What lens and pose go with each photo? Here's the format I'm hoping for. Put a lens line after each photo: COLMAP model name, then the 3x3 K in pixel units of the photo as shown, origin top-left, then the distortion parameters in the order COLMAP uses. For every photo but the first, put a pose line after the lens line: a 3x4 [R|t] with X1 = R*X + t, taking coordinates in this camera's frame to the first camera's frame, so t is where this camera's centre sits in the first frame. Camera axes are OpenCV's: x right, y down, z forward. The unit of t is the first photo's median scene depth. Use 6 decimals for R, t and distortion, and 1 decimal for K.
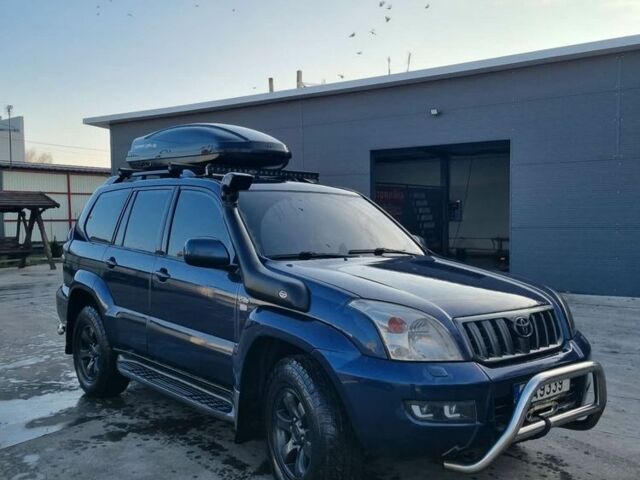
lens RADIAL K [[602.9, 0, 320.0], [0, 602.9, 240.0], [0, 0, 1]] dist [0.012378, 0.008274]
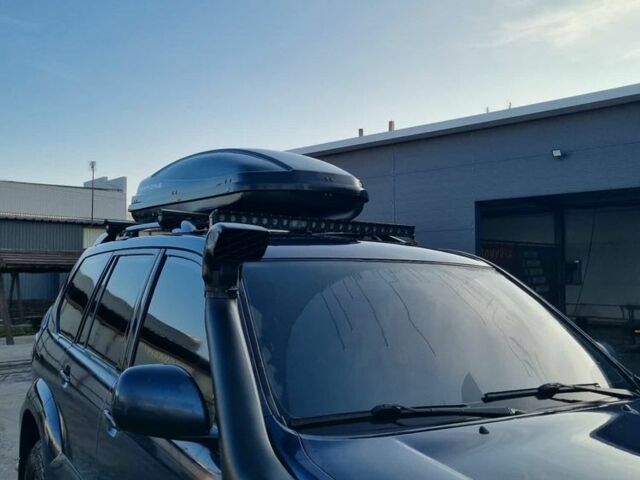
lens RADIAL K [[602.9, 0, 320.0], [0, 602.9, 240.0], [0, 0, 1]] dist [0.012378, 0.008274]
pose [[0.988175, -0.000488, -0.153333, -0.003138], [-0.013873, 0.995609, -0.092575, -0.041779], [0.152704, 0.093607, 0.983829, 0.407820]]
